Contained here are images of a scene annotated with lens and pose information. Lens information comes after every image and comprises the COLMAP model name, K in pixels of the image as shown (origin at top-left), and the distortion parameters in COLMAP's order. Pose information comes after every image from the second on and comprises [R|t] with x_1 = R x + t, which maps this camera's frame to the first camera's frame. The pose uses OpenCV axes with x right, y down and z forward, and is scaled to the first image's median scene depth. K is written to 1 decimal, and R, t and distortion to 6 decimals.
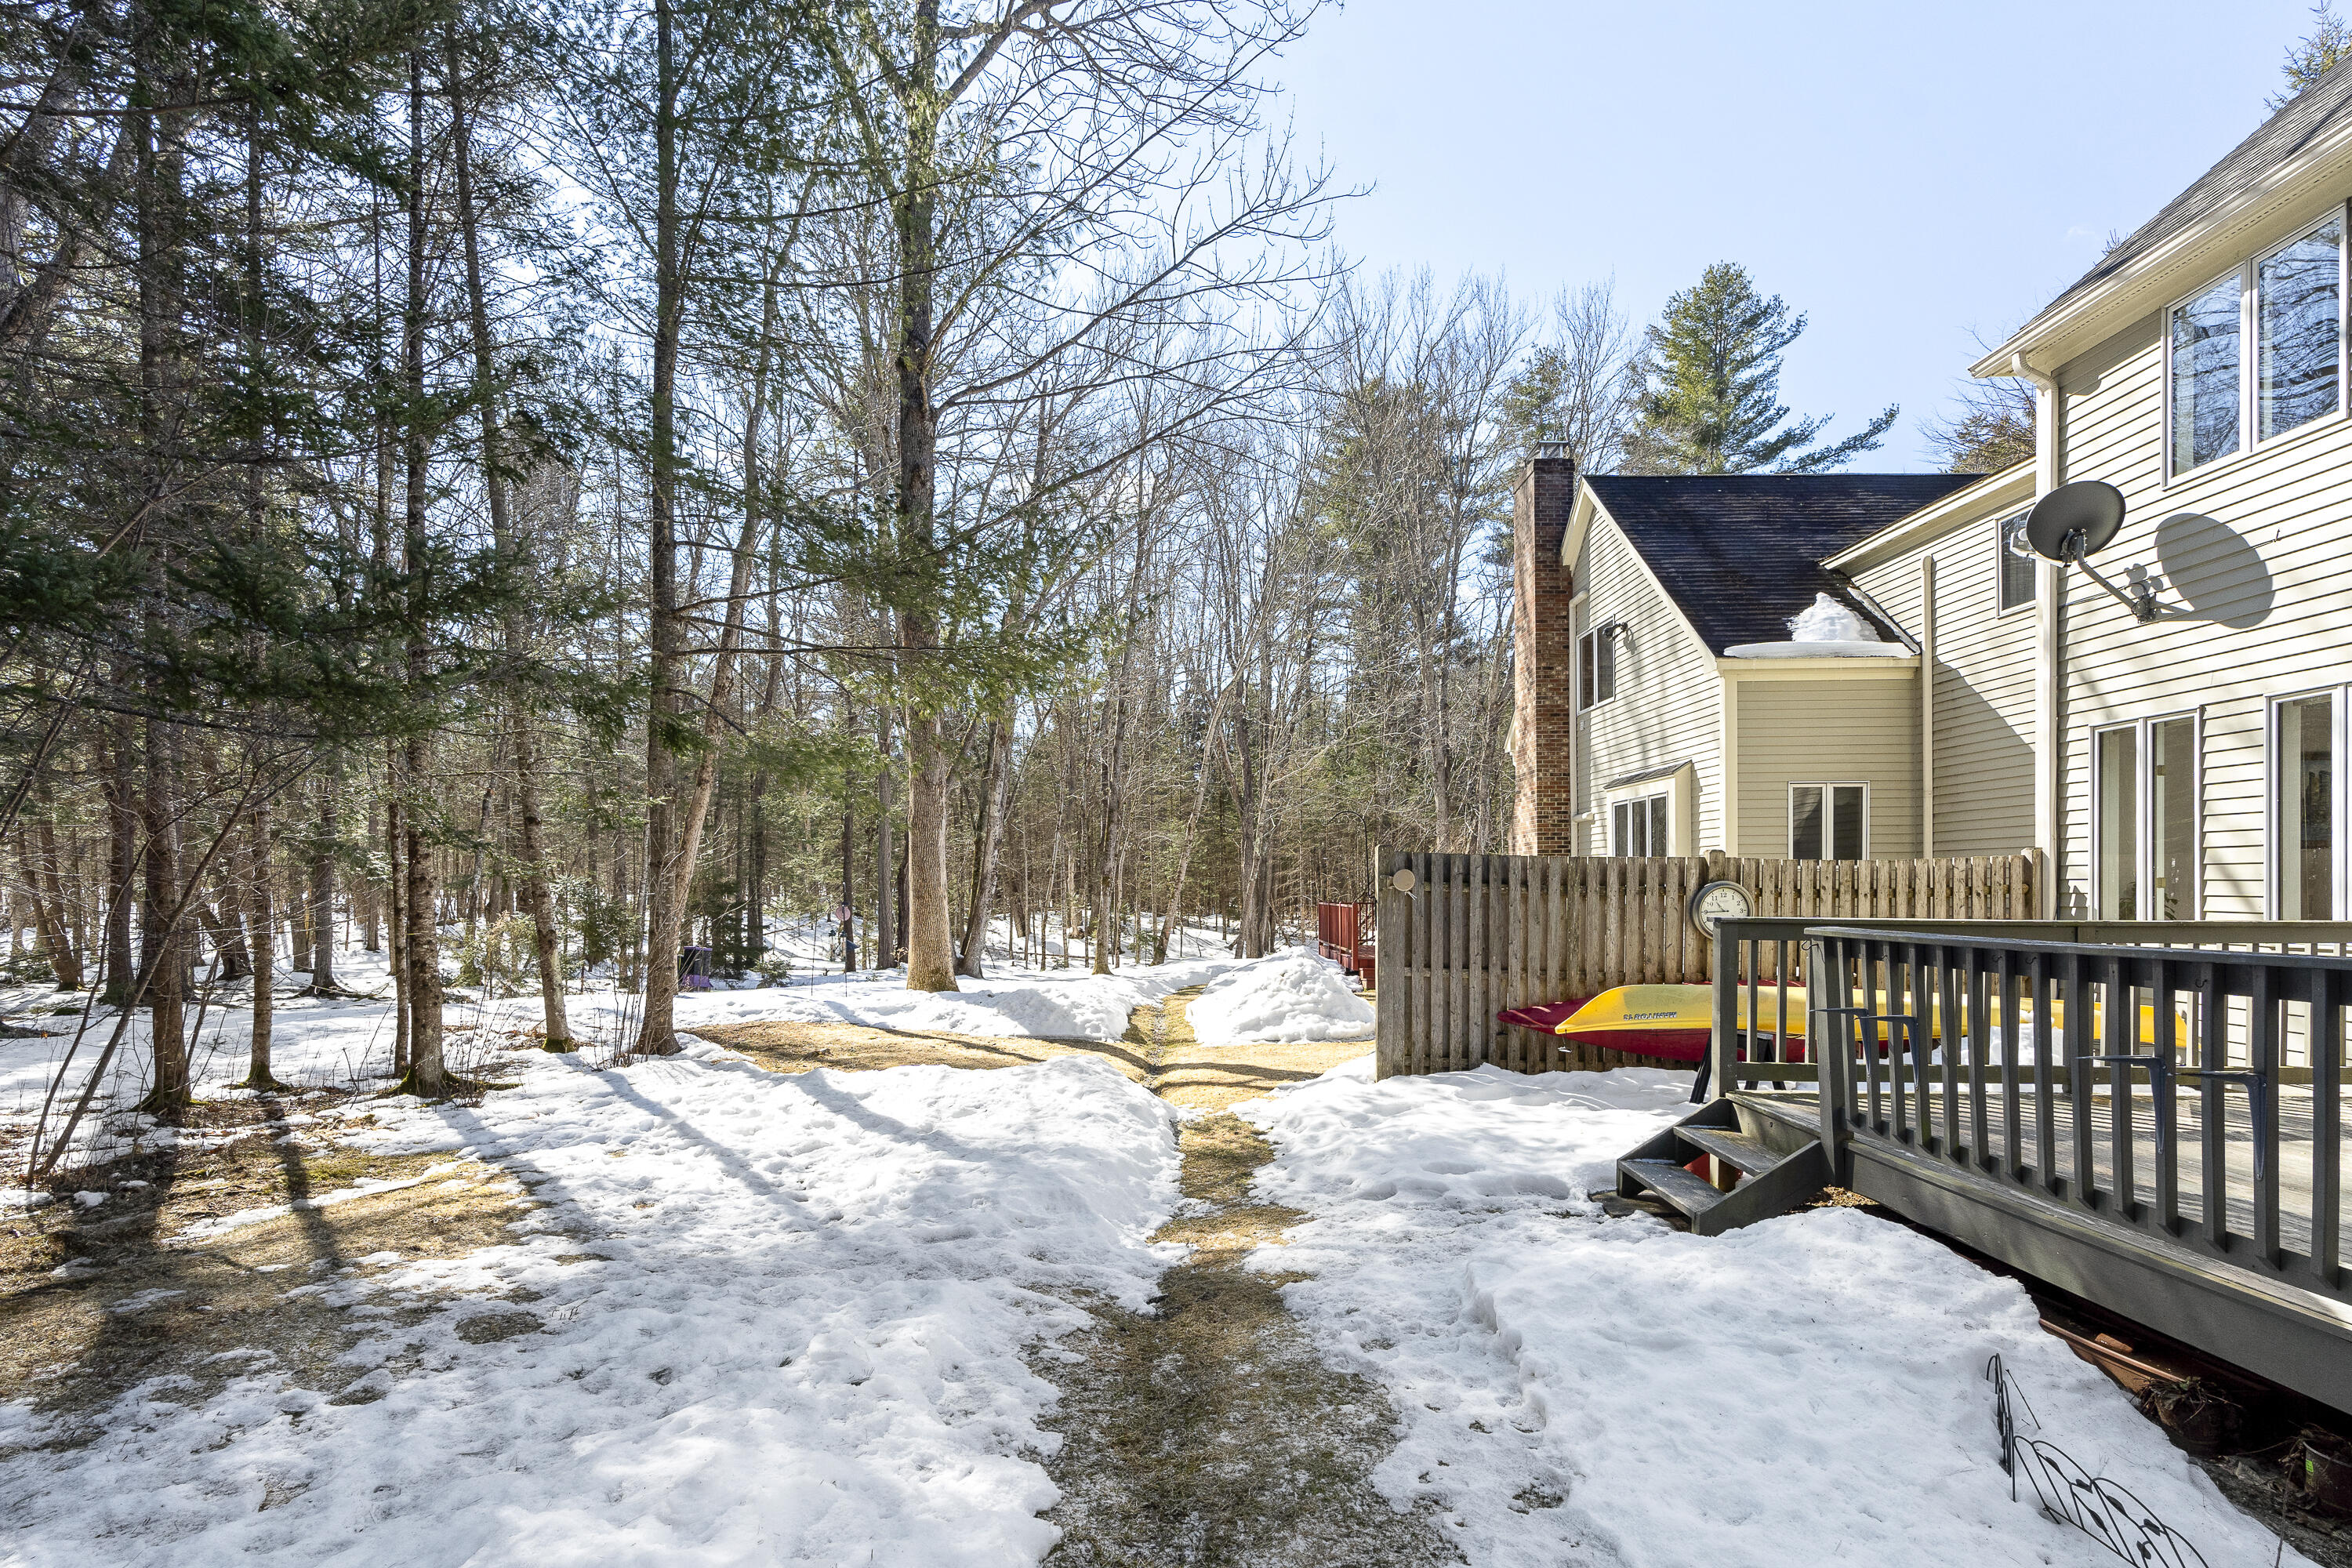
lens RADIAL K [[1158.3, 0, 1232.4], [0, 1158.3, 913.7], [0, 0, 1]] dist [-0.010228, 0.005141]
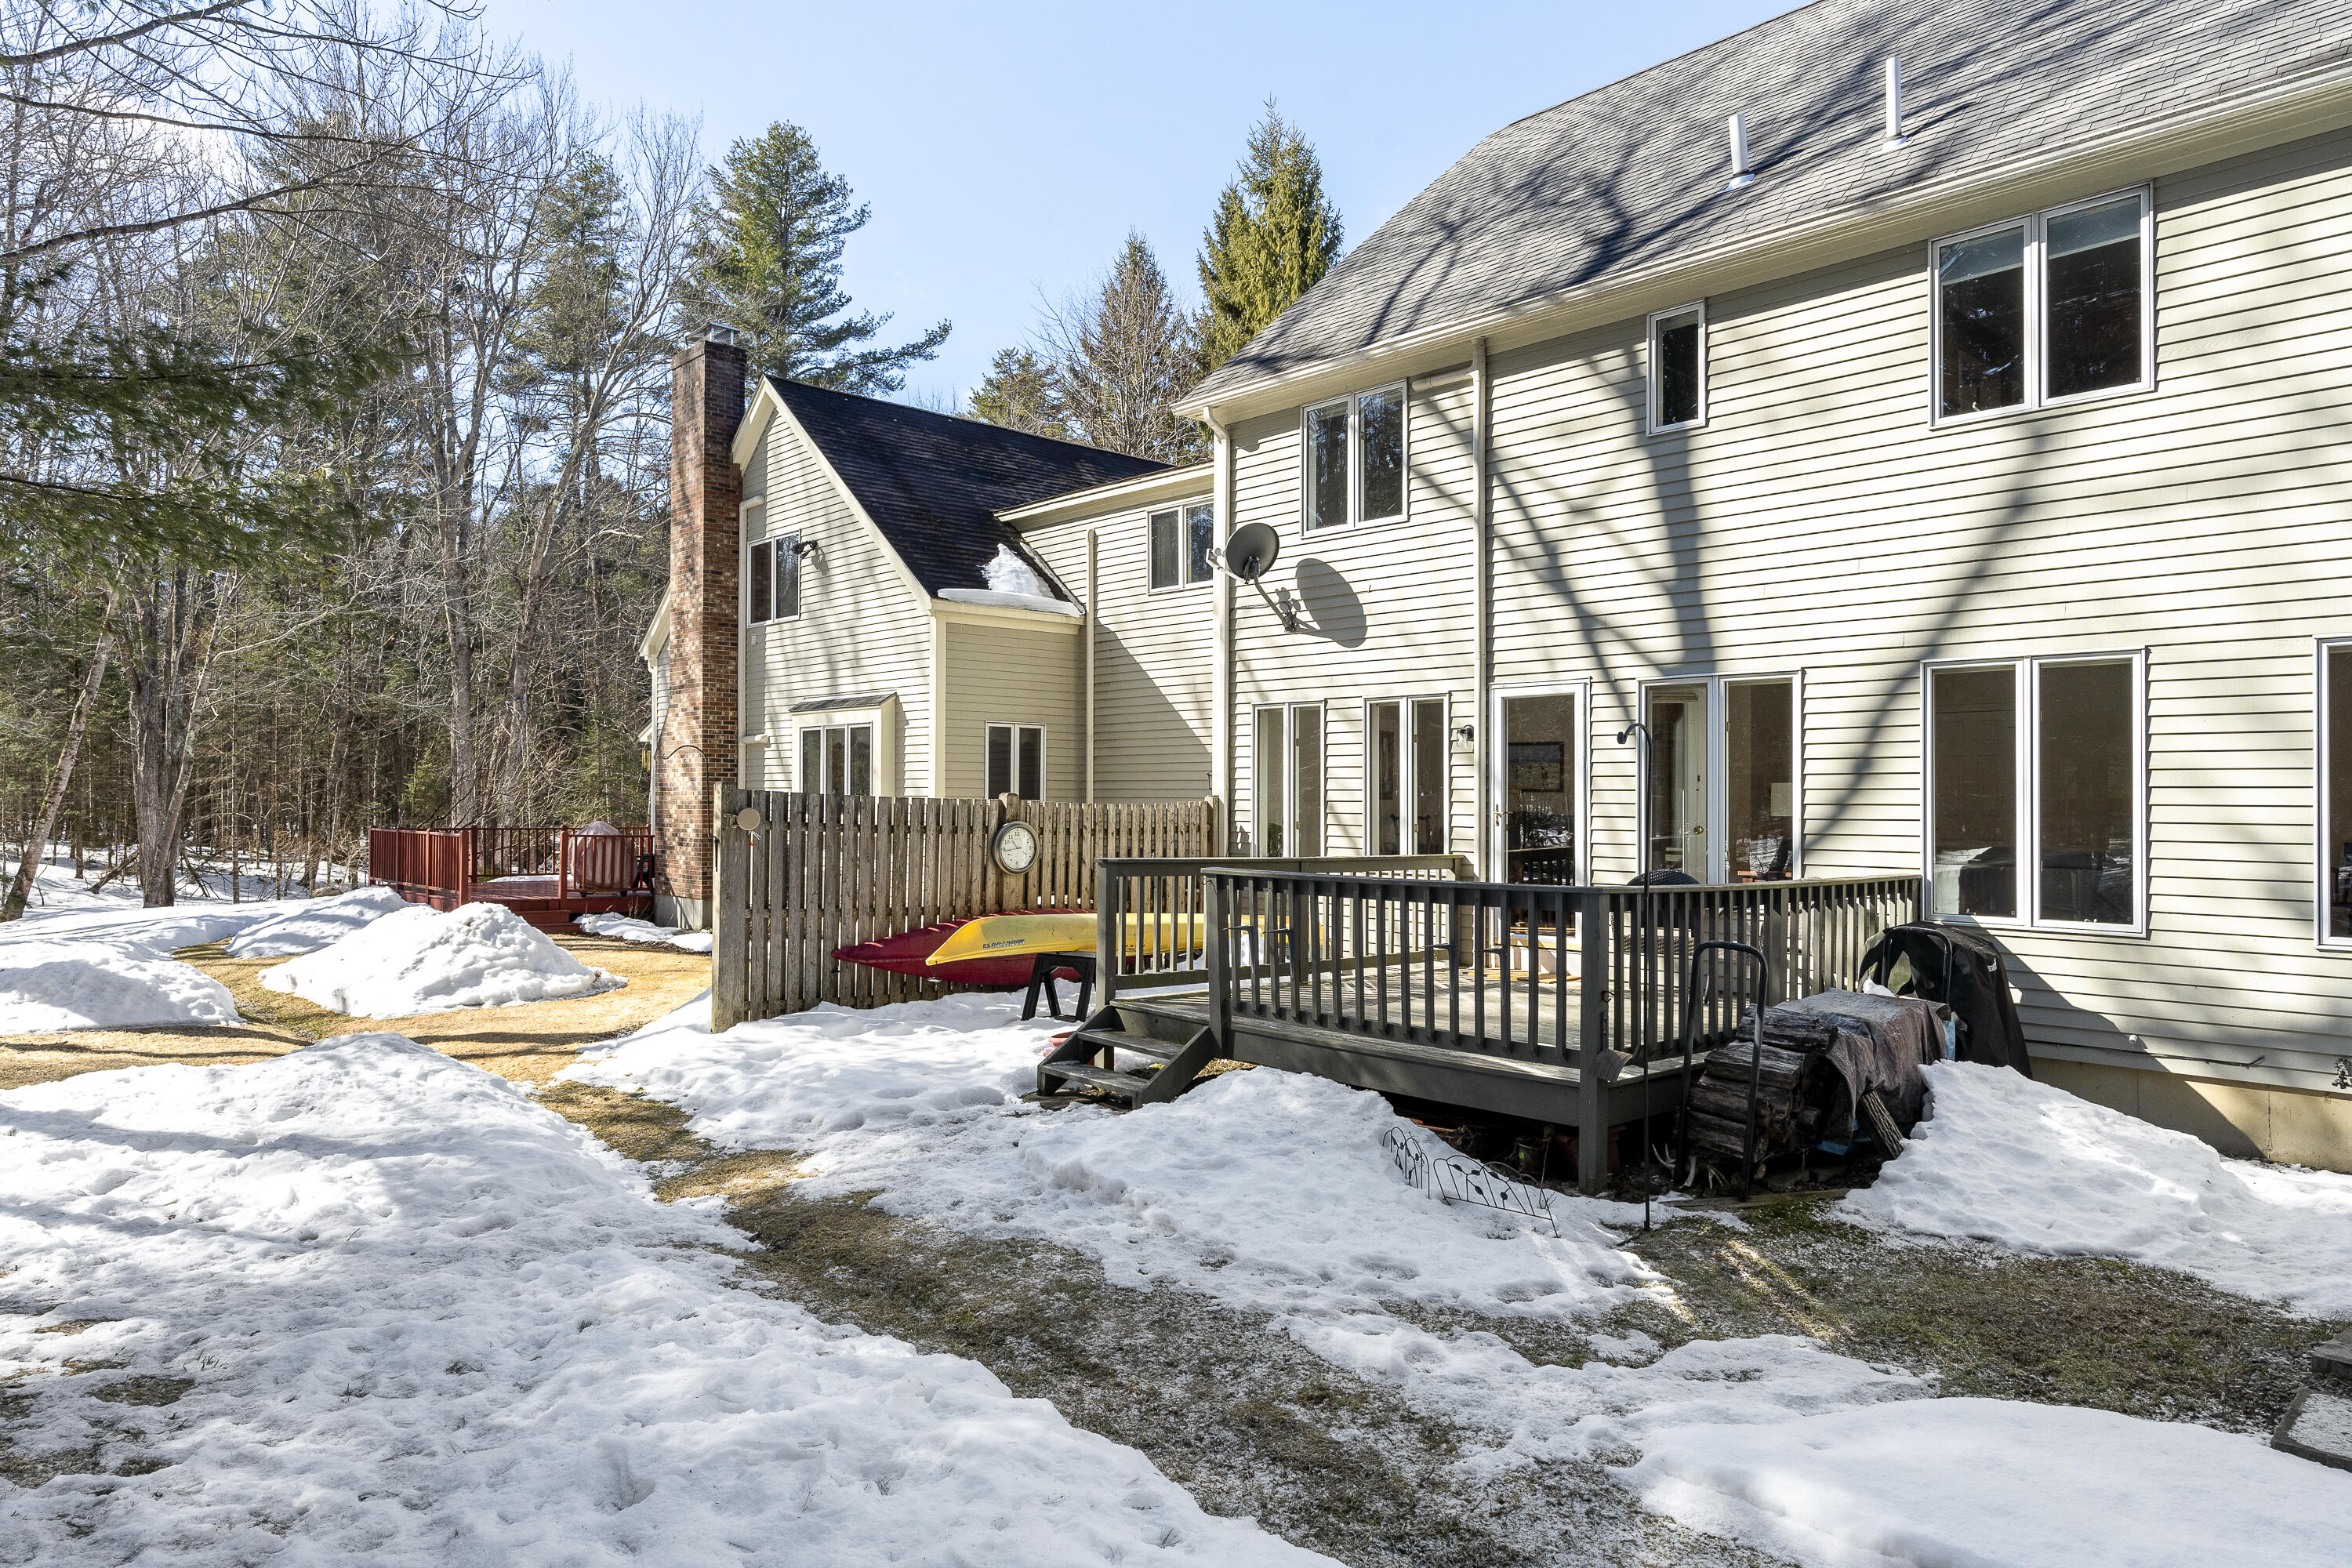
lens RADIAL K [[1504.0, 0, 1160.8], [0, 1504.0, 787.5], [0, 0, 1]] dist [-0.006216, 0.006988]
pose [[0.727532, 0.017017, 0.685863, -0.468600], [0.000214, 0.999687, -0.025030, -0.024327], [-0.686074, 0.018357, 0.727300, -0.155275]]
